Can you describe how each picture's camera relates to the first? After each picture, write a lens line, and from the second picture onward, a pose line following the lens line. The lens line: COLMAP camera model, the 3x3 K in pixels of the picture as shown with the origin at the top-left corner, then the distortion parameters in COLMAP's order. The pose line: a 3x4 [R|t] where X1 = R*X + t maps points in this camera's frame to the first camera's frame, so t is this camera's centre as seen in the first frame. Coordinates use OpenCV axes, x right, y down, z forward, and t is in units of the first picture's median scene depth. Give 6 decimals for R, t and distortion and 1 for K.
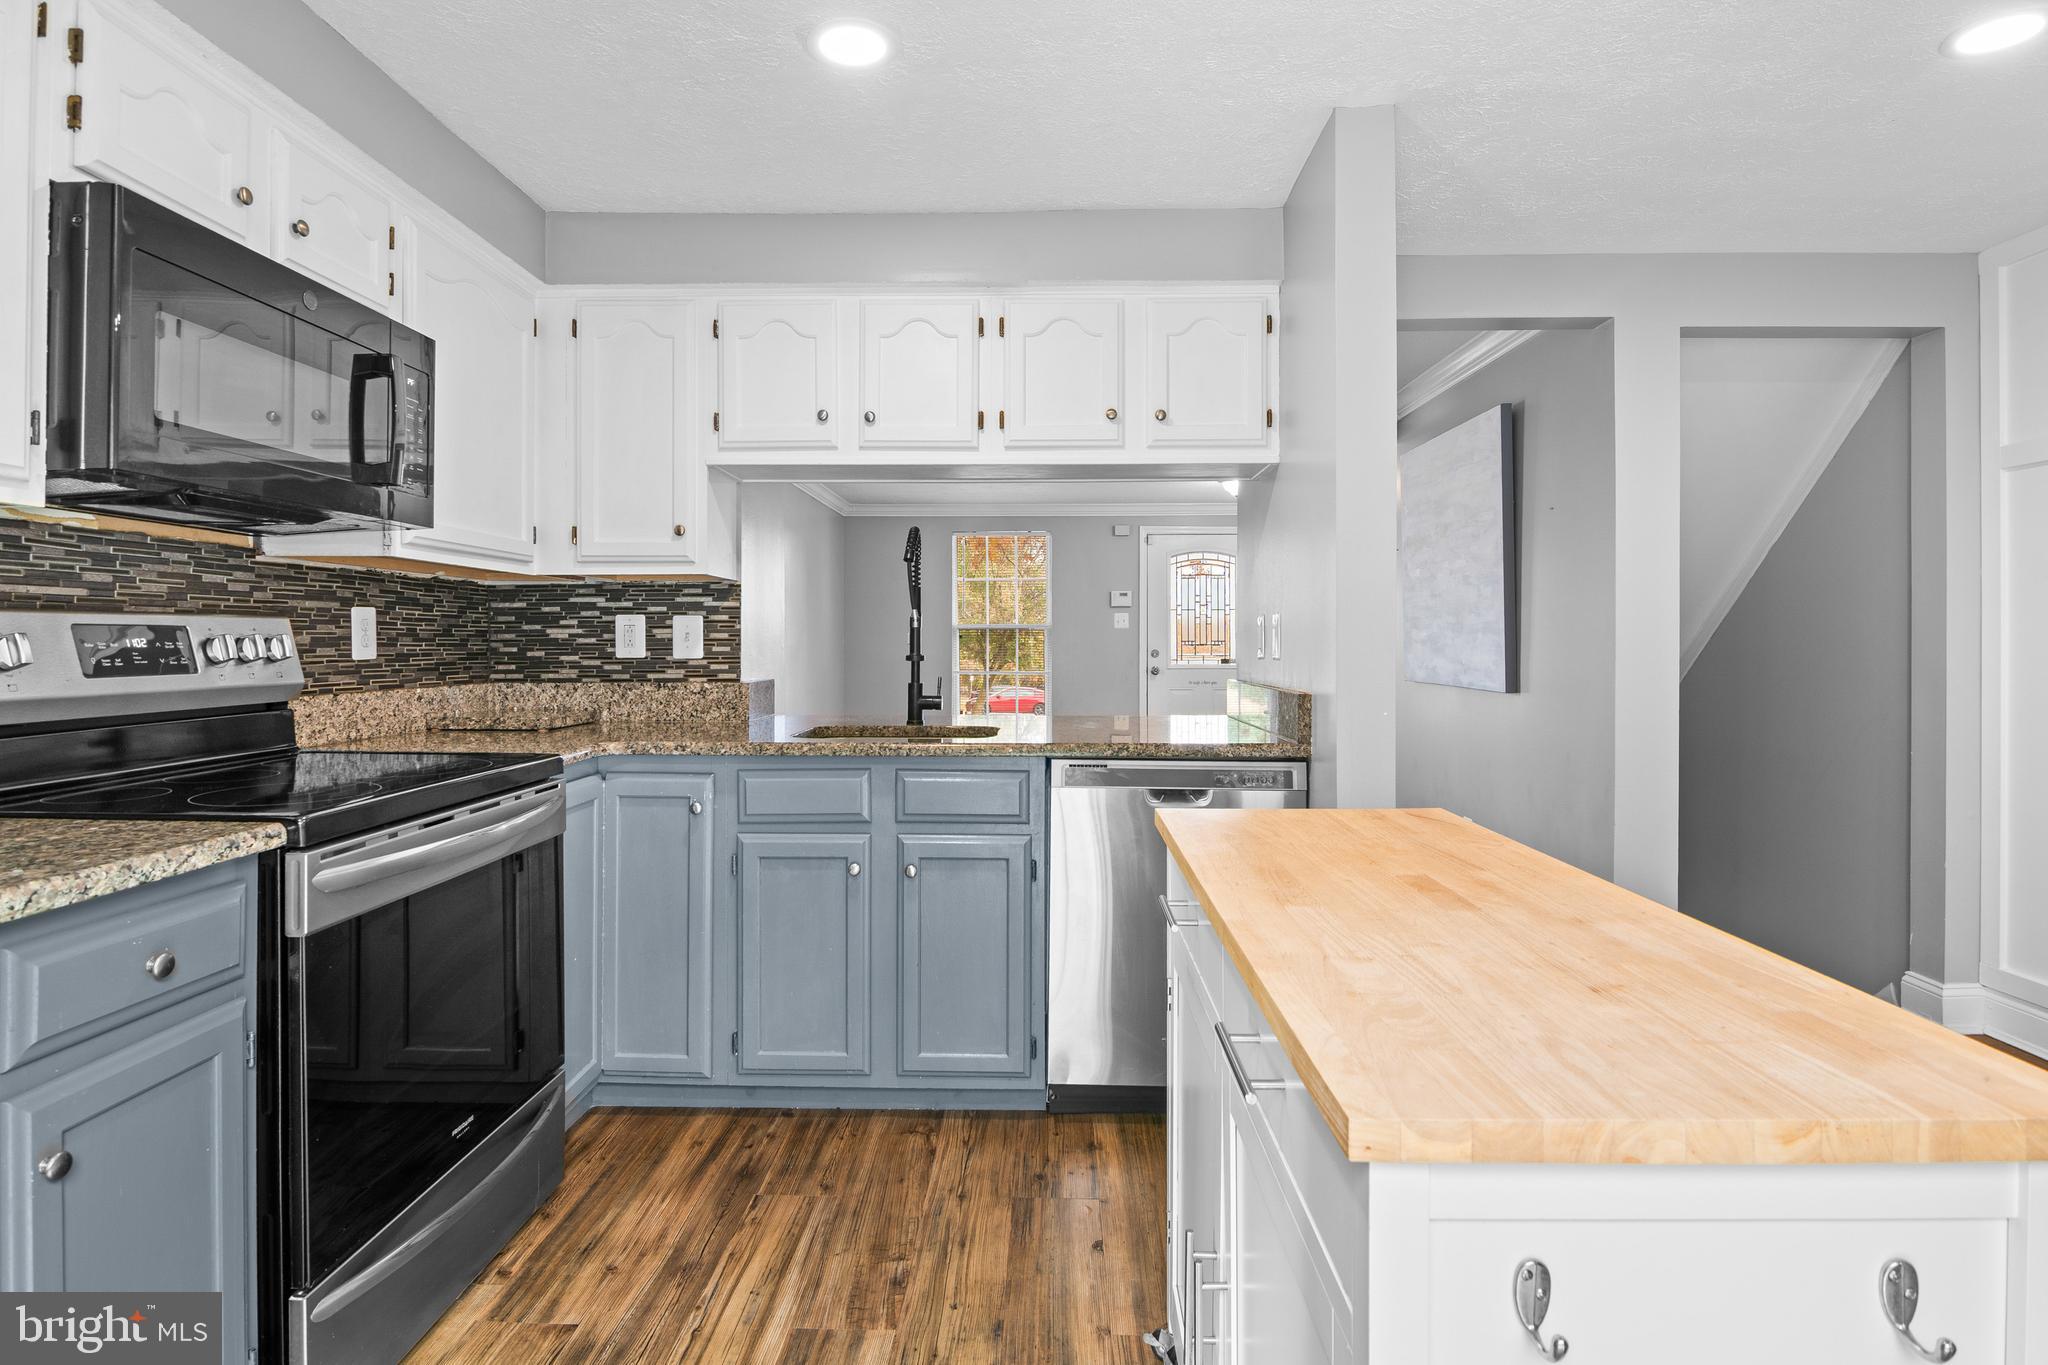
lens RADIAL K [[1029.6, 0, 1026.0], [0, 1029.6, 637.4], [0, 0, 1]] dist [0.000751, -0.010882]
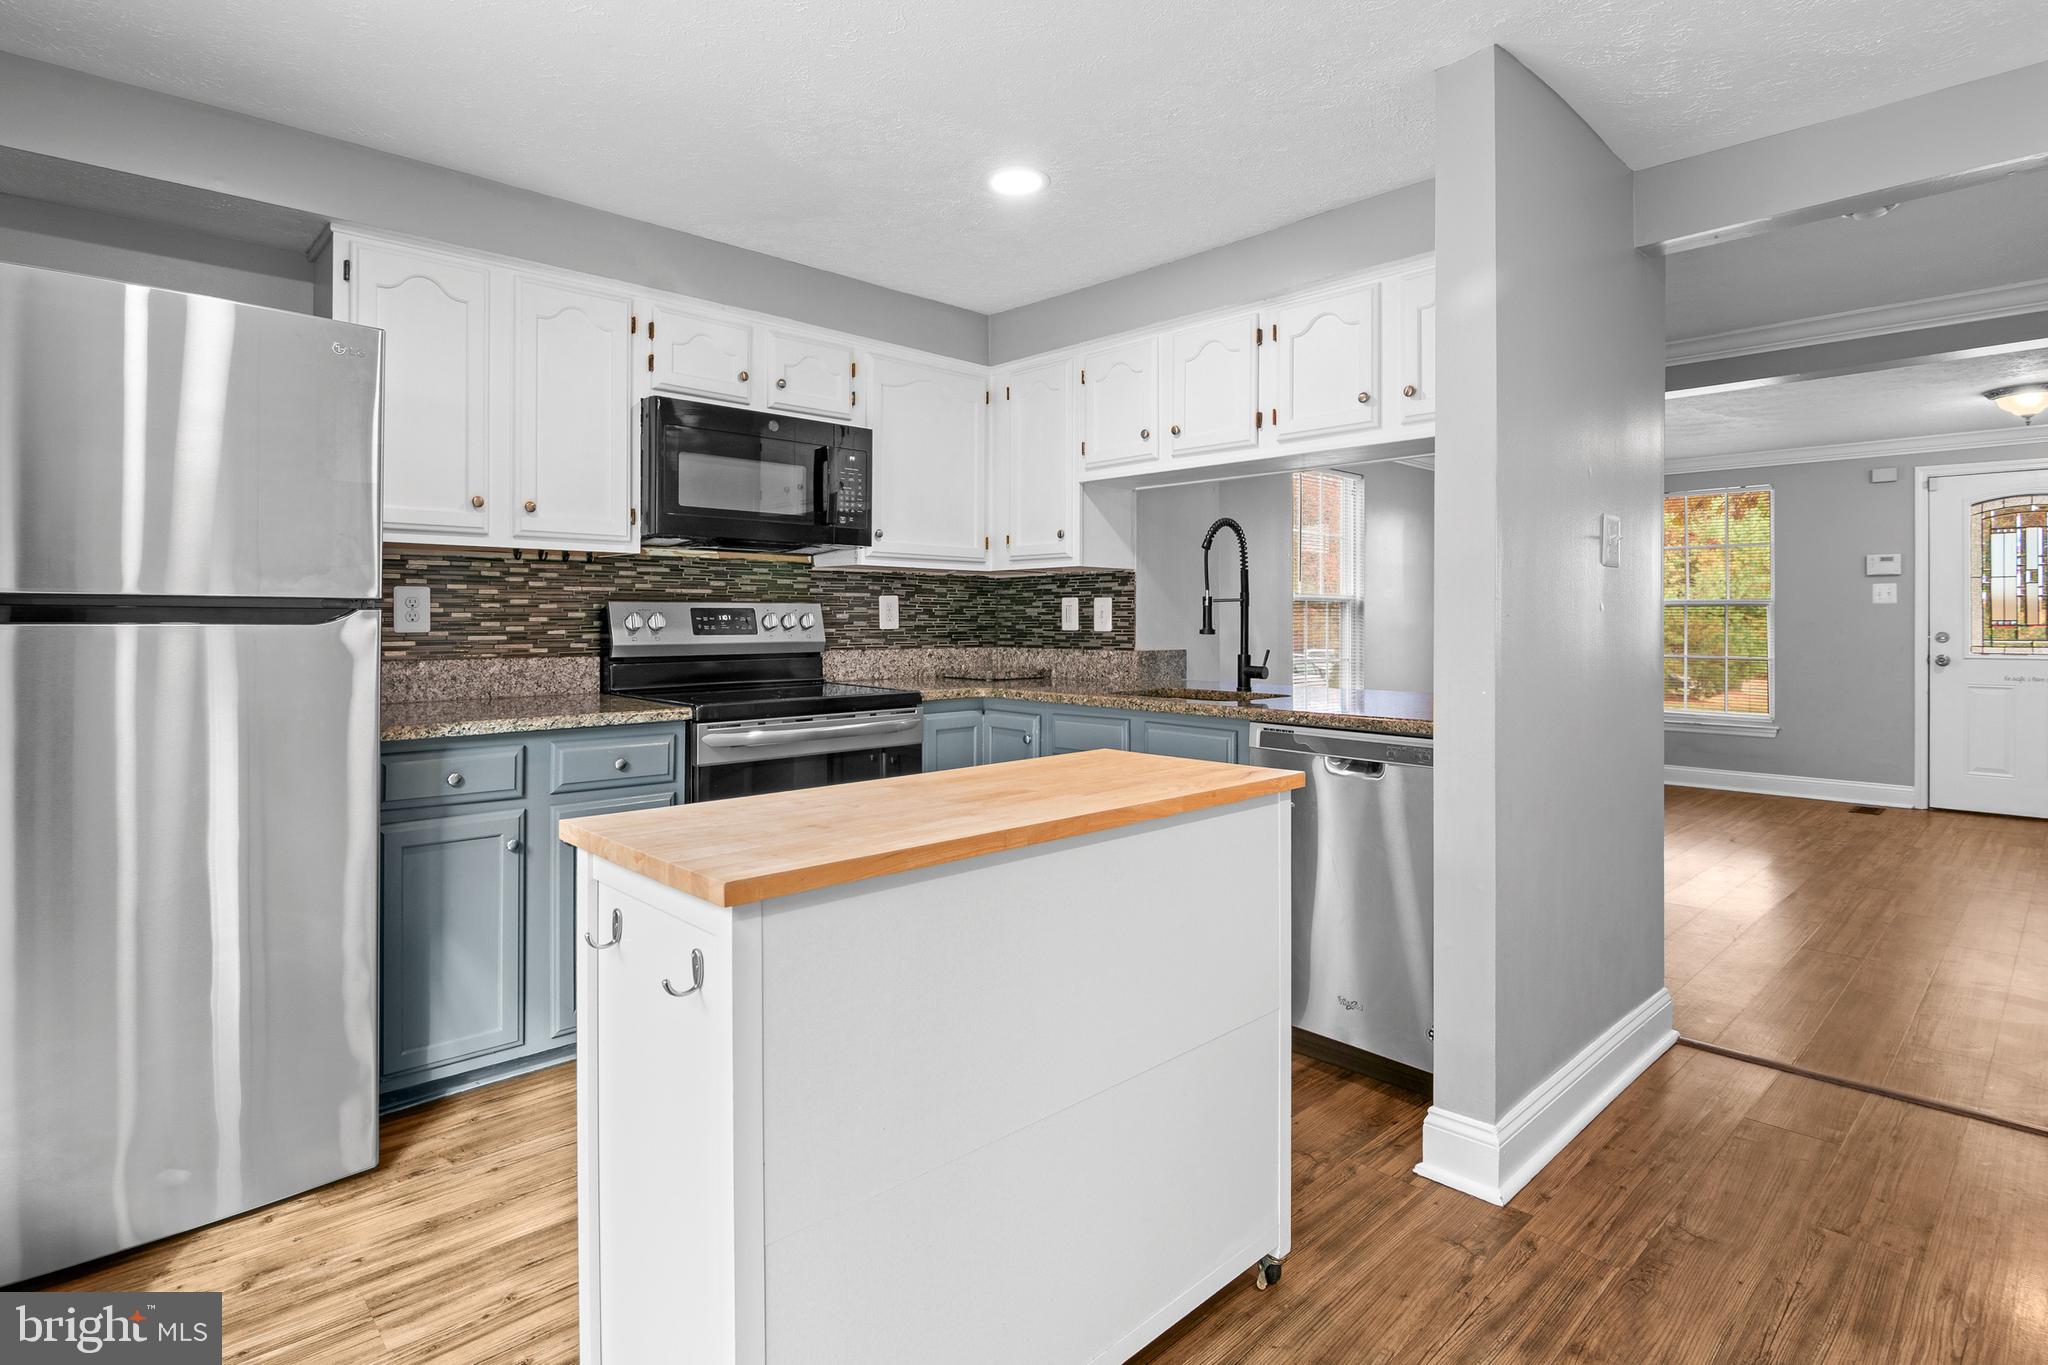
lens RADIAL K [[1034.4, 0, 1019.3], [0, 1034.4, 615.6], [0, 0, 1]] dist [-0.005281, -0.003000]
pose [[0.702759, -0.001453, -0.711427, 0.535208], [0.000383, 0.999999, -0.001665, 0.003279], [0.711428, 0.000898, 0.702758, 0.023005]]
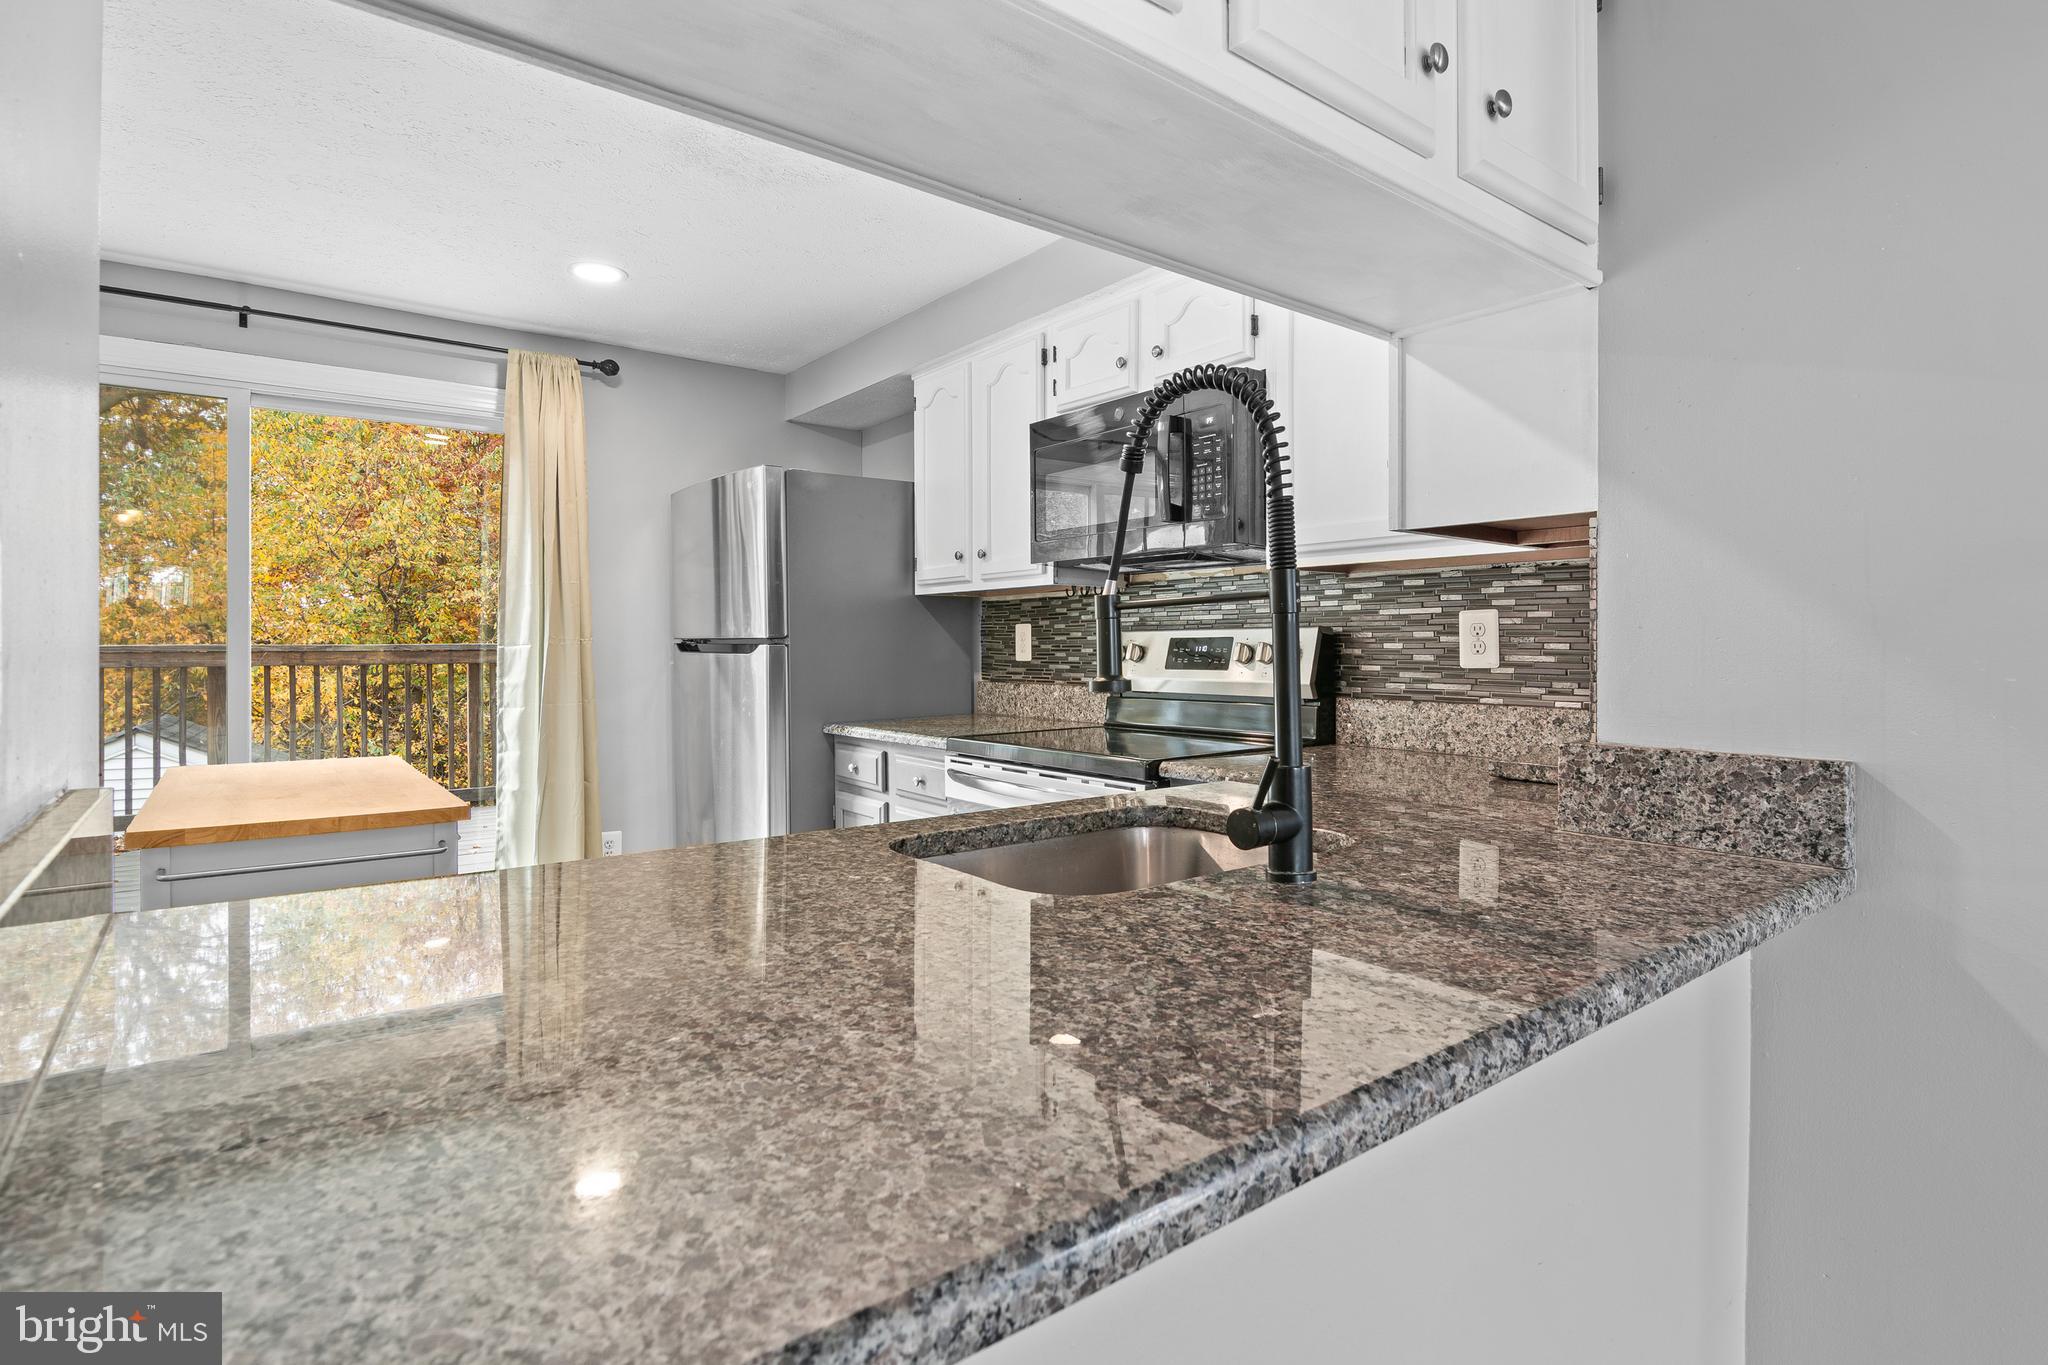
lens RADIAL K [[1015.8, 0, 1027.1], [0, 1015.8, 648.4], [0, 0, 1]] dist [-0.002105, -0.000433]
pose [[-0.781117, 0.000302, -0.624384, 0.186177], [0.001463, 0.999998, -0.001348, 0.003936], [0.624382, -0.001966, -0.781116, 1.236731]]
